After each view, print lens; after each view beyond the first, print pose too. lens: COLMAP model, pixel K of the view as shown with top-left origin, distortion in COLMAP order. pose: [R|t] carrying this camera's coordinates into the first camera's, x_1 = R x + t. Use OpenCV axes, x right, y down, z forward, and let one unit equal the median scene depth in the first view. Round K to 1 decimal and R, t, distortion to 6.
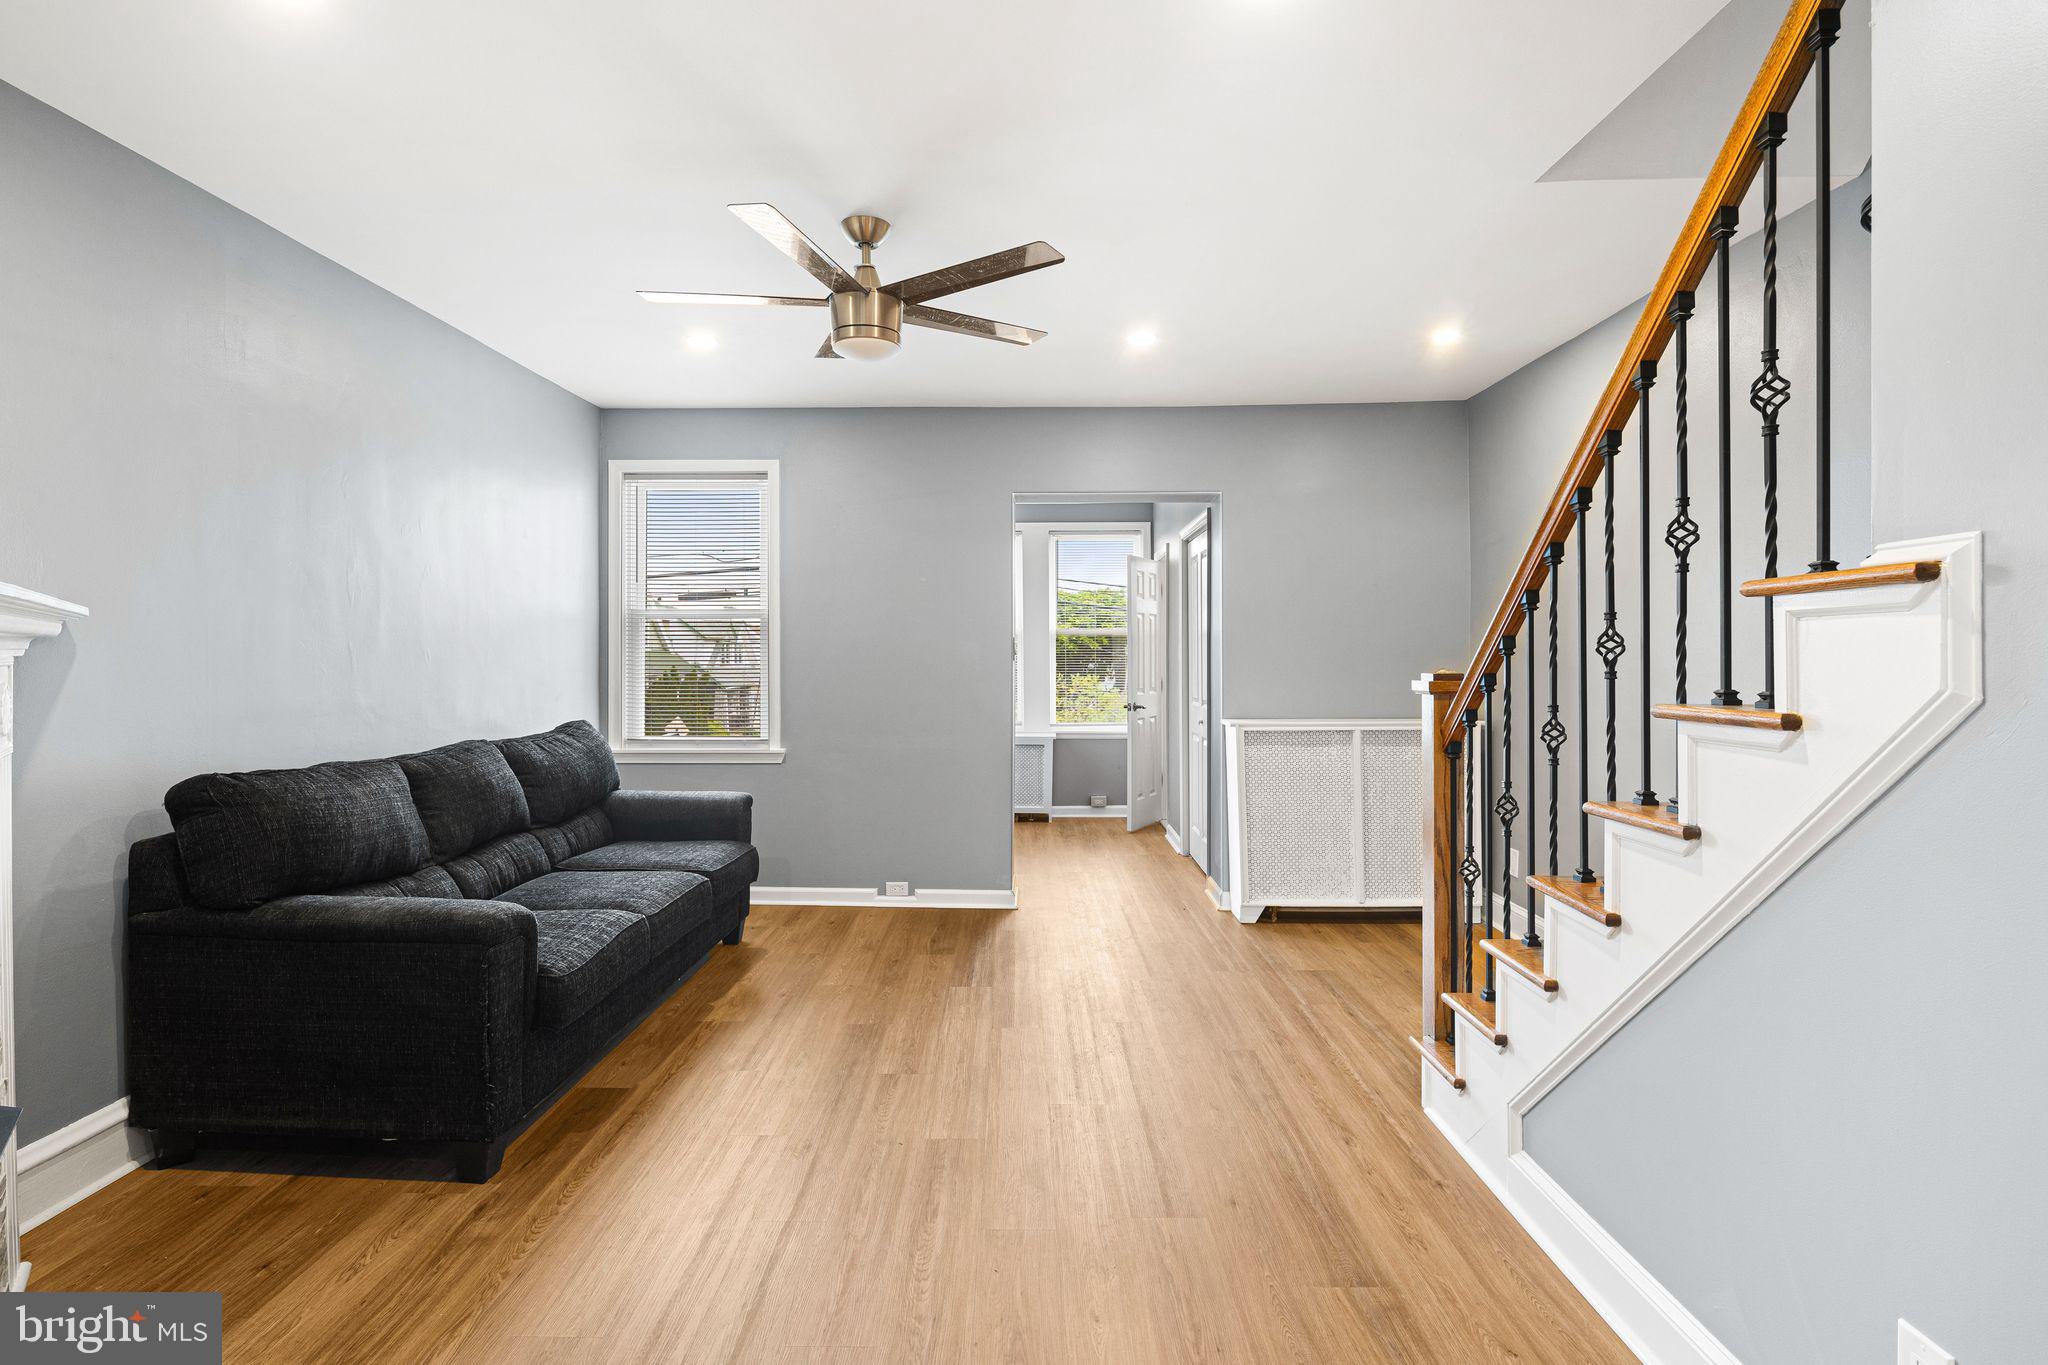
lens RADIAL K [[1002.6, 0, 1020.8], [0, 1002.6, 663.5], [0, 0, 1]] dist [0.007078, -0.004907]
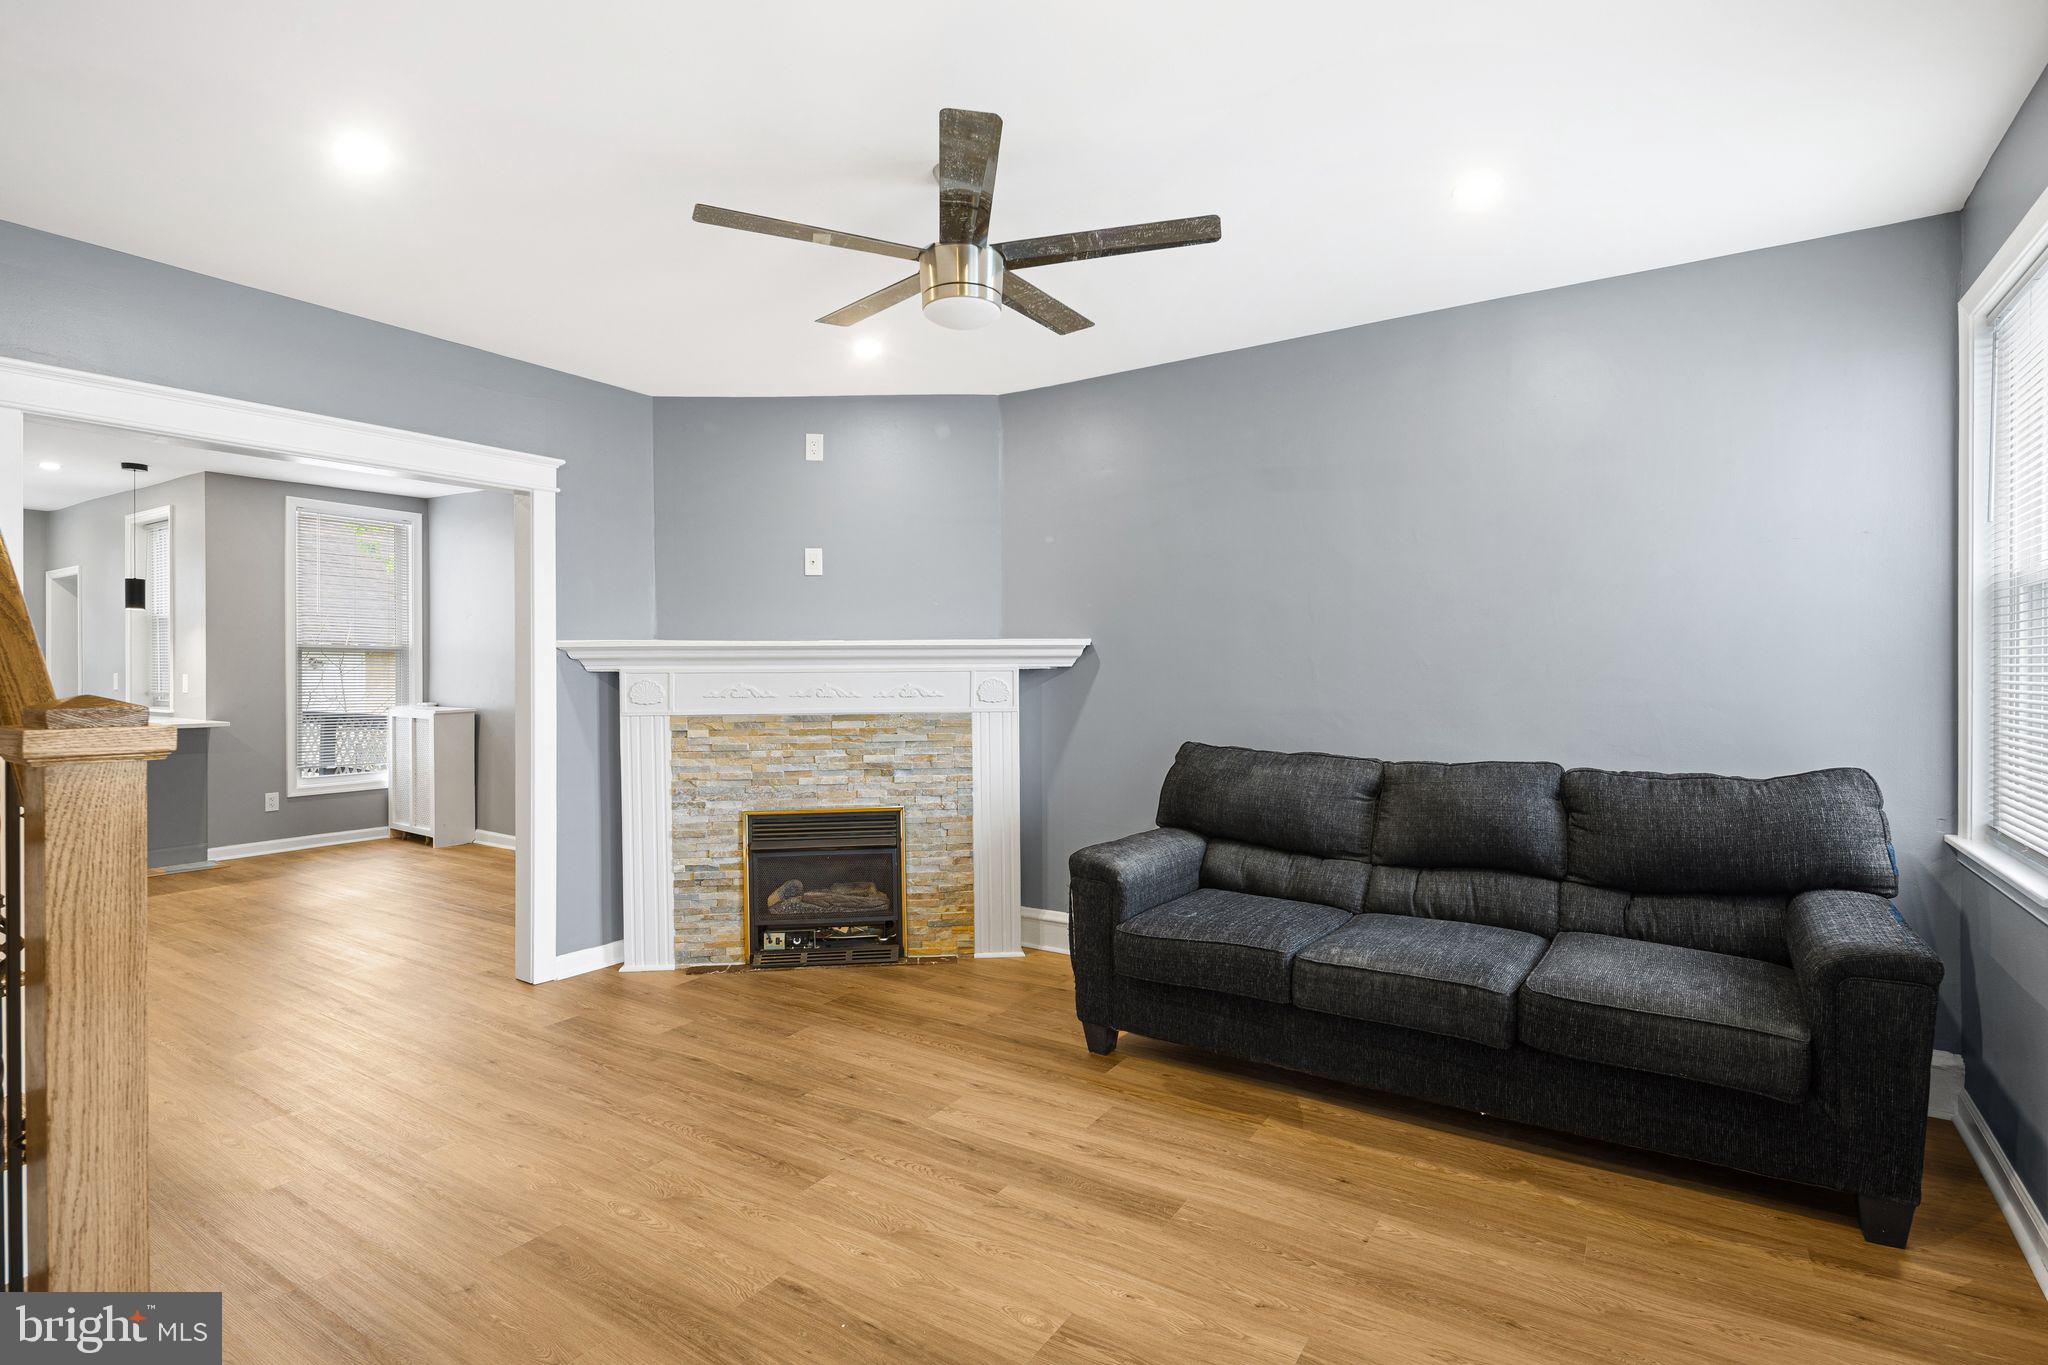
lens RADIAL K [[1002.6, 0, 1032.5], [0, 1002.6, 669.8], [0, 0, 1]] dist [0.007078, -0.004907]
pose [[-0.539411, 0.002972, -0.842037, 0.404504], [-0.005248, 0.999962, 0.006891, -0.007896], [0.842026, 0.008136, -0.539375, 1.117833]]
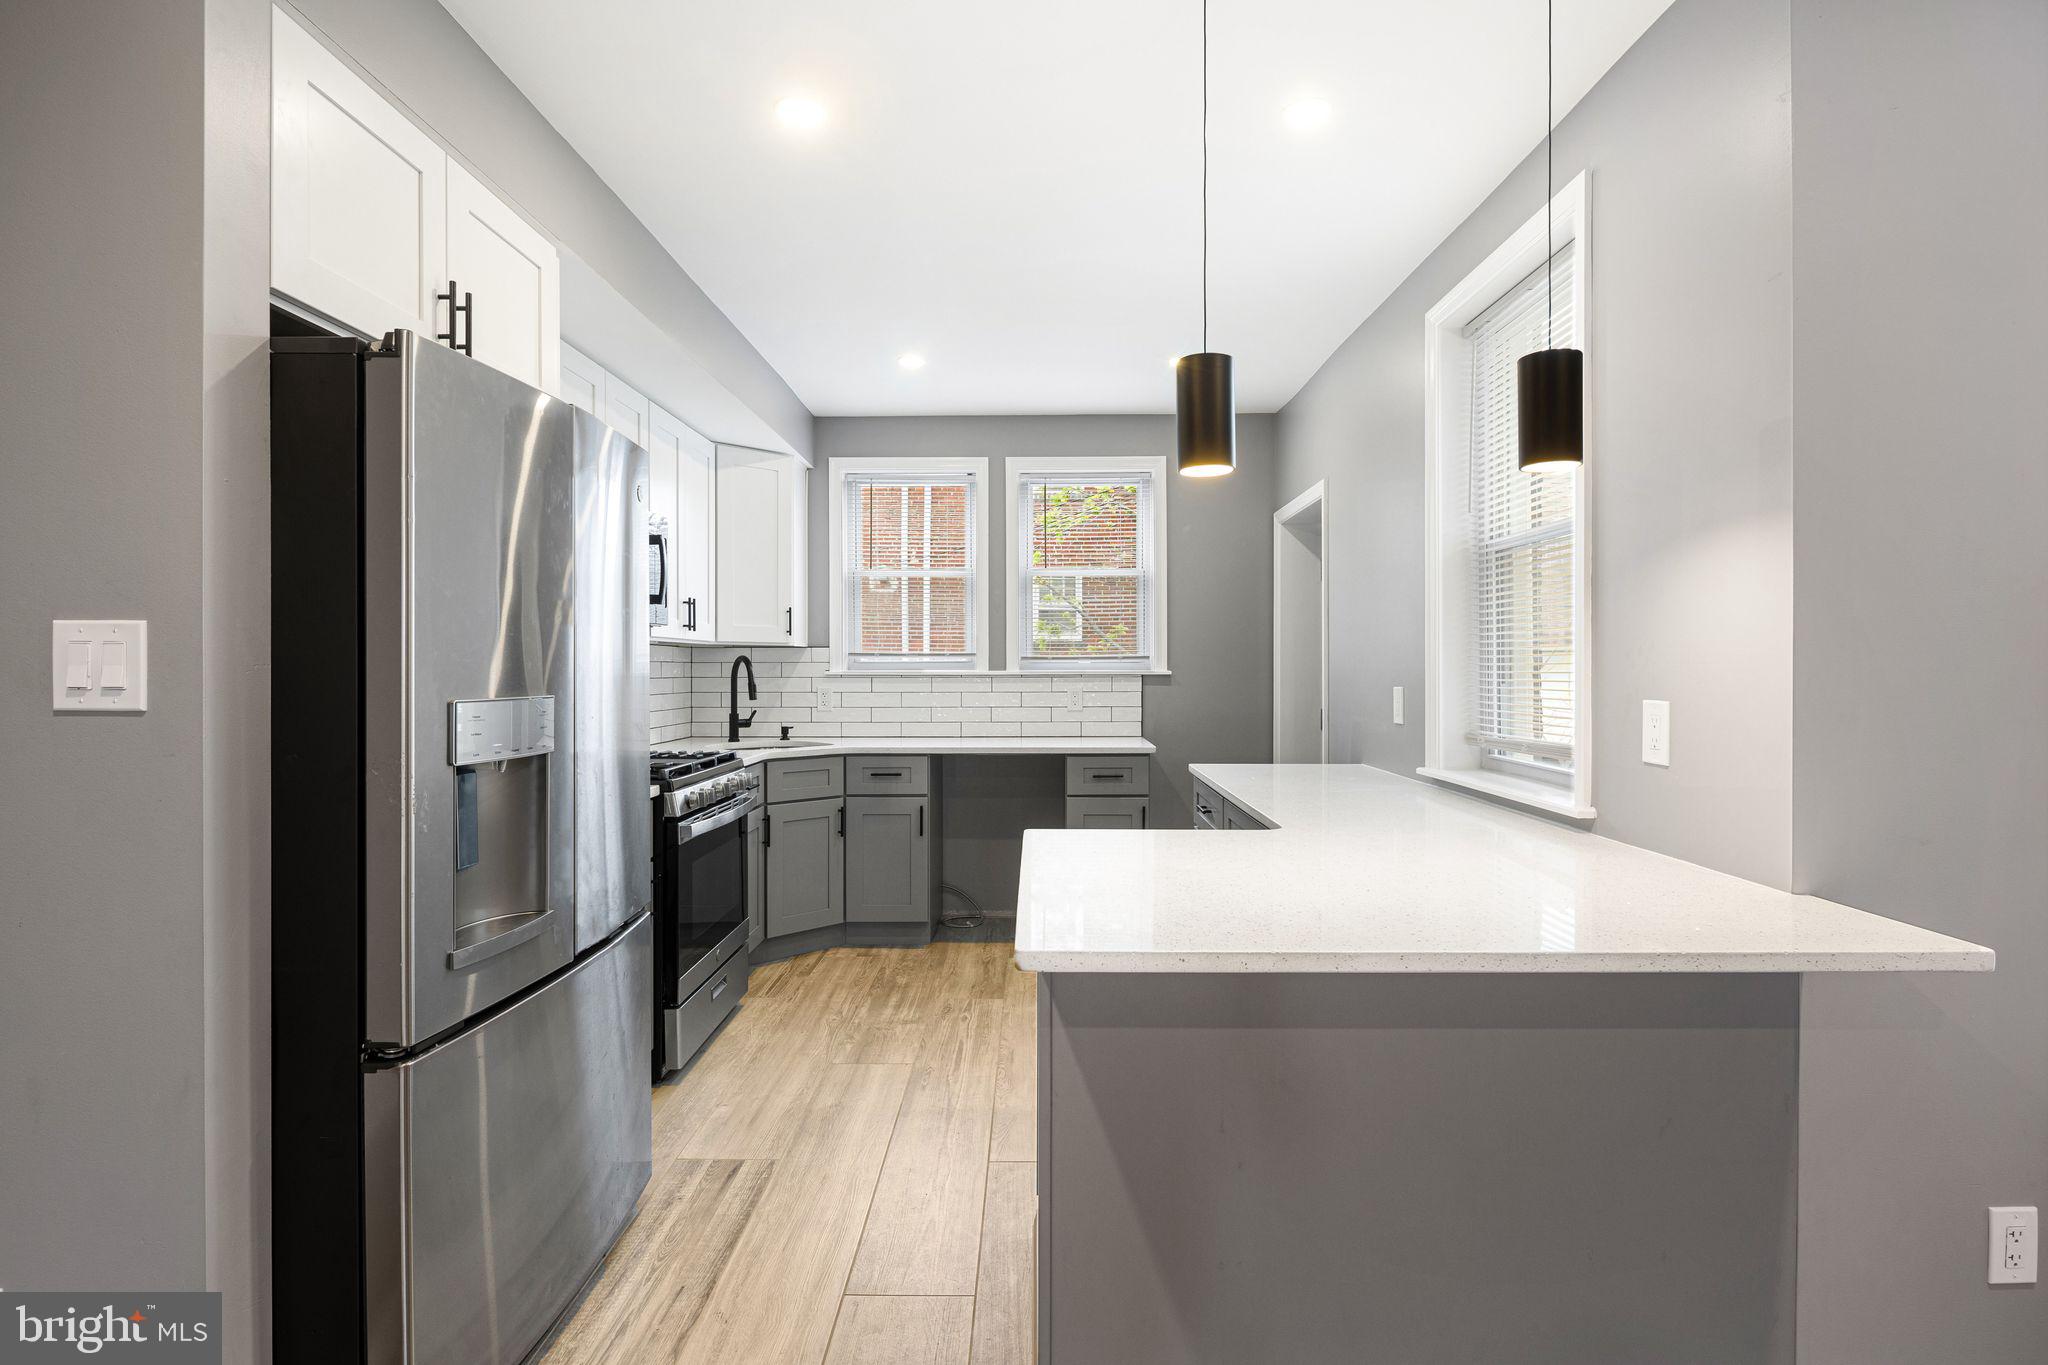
lens RADIAL K [[1002.6, 0, 1043.1], [0, 1002.6, 670.7], [0, 0, 1]] dist [0.007078, -0.004907]
pose [[-0.999818, 0.000802, -0.019053, 0.064203], [0.000637, 0.999962, 0.008650, 0.000655], [0.019059, 0.008636, -0.999781, -0.482696]]
